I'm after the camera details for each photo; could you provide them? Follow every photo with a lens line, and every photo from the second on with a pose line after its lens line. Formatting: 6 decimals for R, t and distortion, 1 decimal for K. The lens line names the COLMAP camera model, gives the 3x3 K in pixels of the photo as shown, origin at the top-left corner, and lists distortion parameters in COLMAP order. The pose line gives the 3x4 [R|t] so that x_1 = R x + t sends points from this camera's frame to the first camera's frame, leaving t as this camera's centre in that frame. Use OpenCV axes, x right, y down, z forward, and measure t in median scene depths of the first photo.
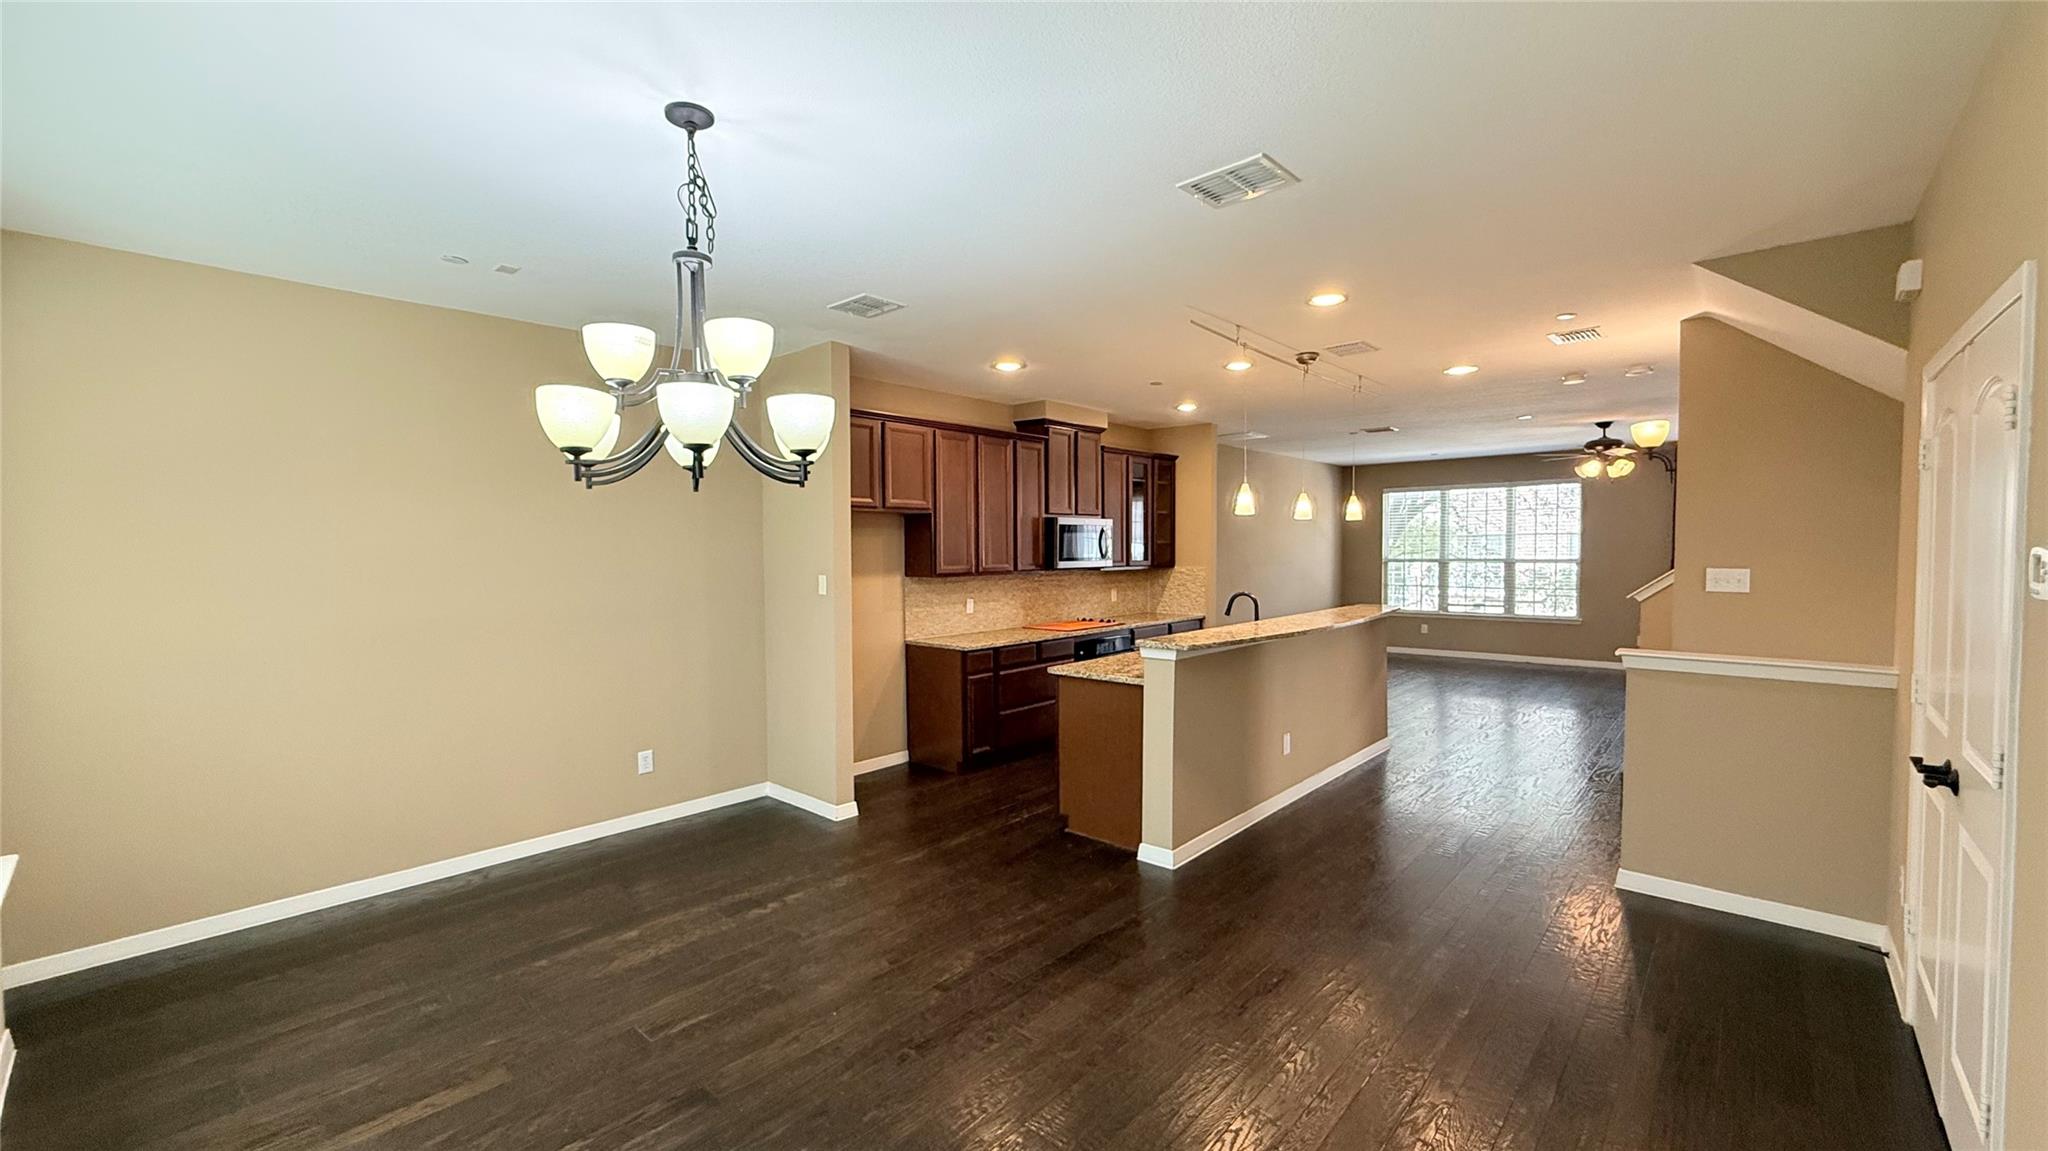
lens RADIAL K [[819.7, 0, 1029.1], [0, 819.7, 572.5], [0, 0, 1]] dist [-0.001417, -0.000145]
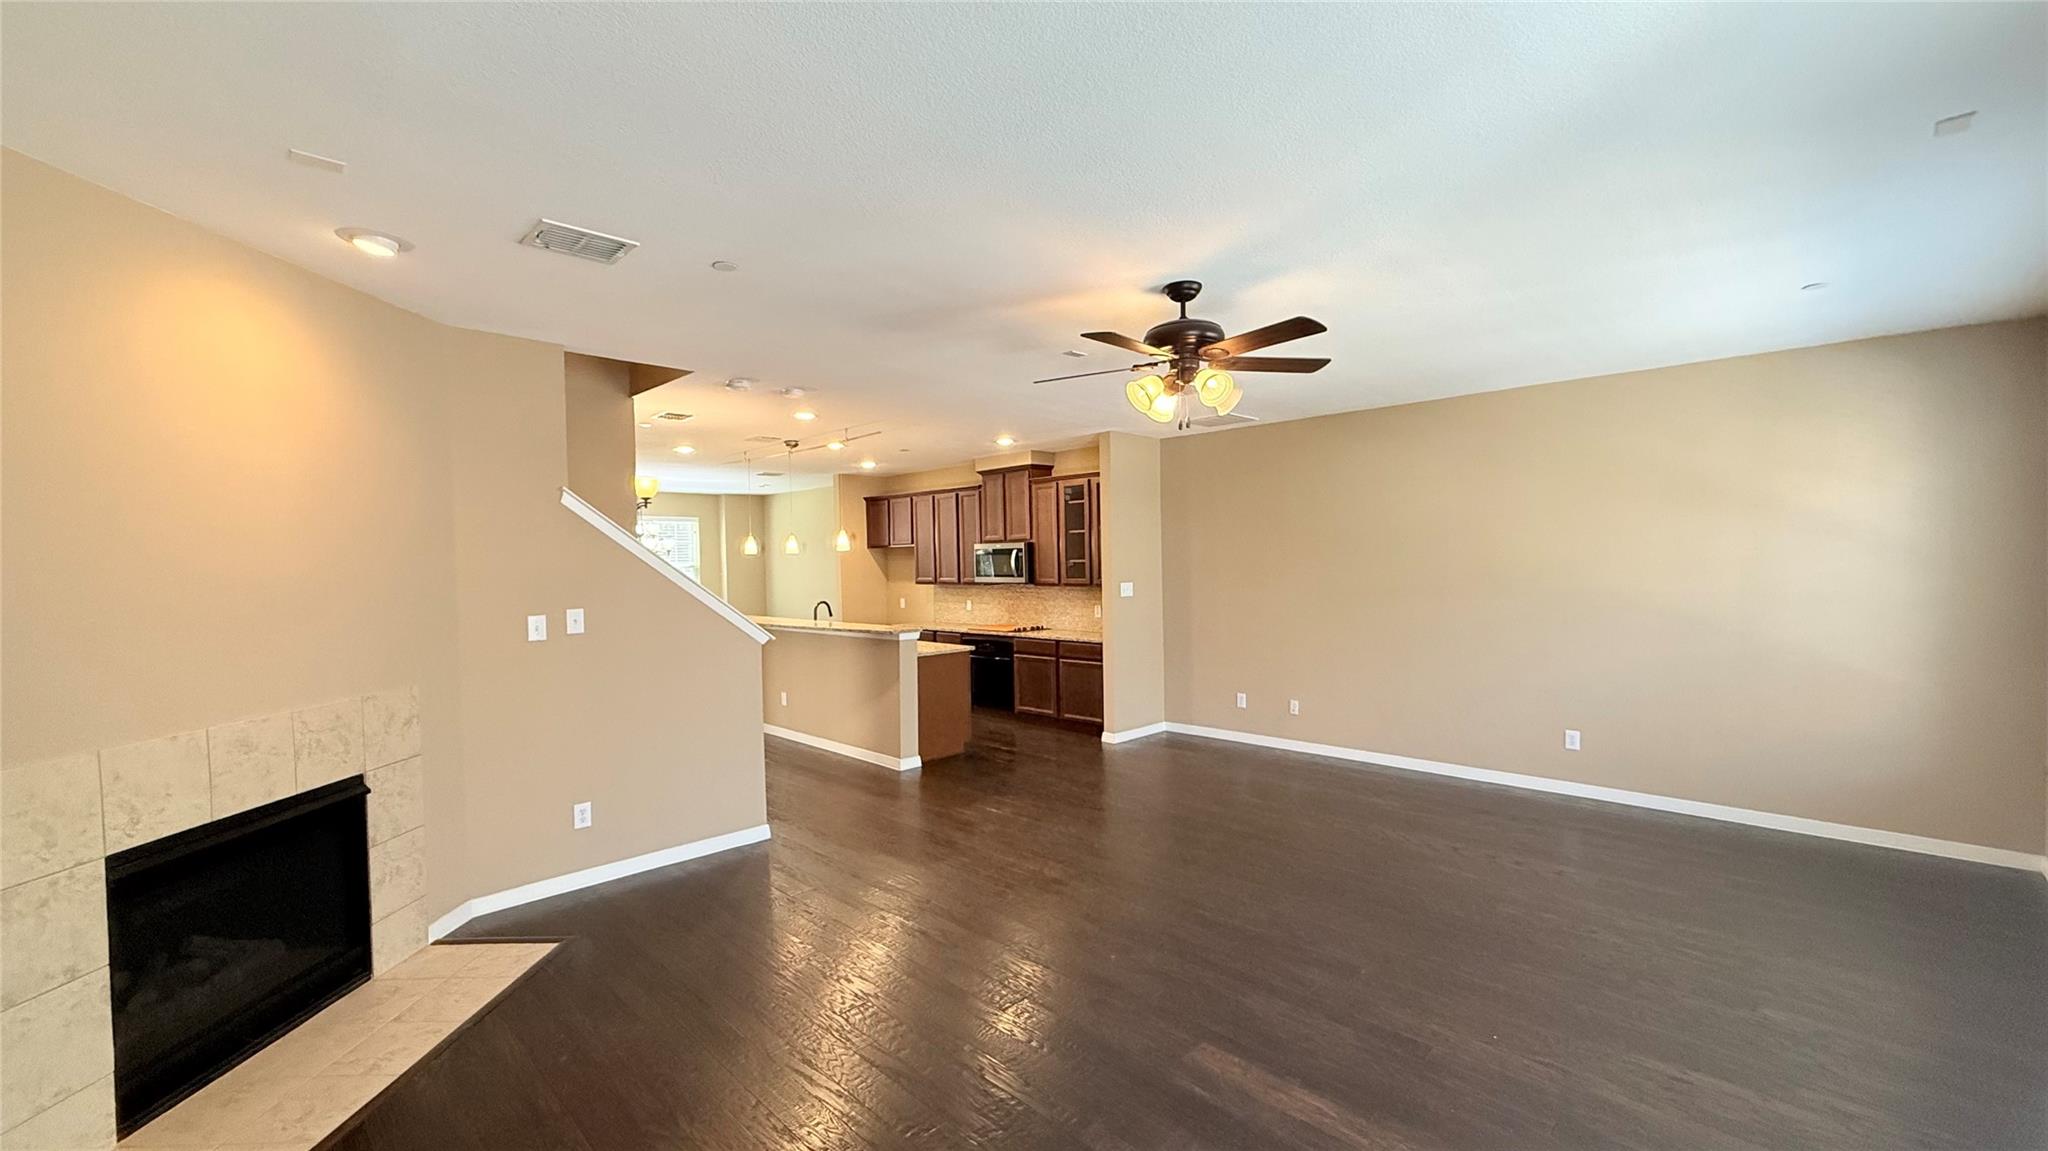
lens RADIAL K [[819.7, 0, 1029.1], [0, 819.7, 572.5], [0, 0, 1]] dist [-0.001417, -0.000145]
pose [[-0.054777, 0.024901, -0.998188, 1.916501], [-0.014360, 0.999566, 0.025723, -0.079608], [0.998395, 0.015743, -0.054396, 1.614456]]
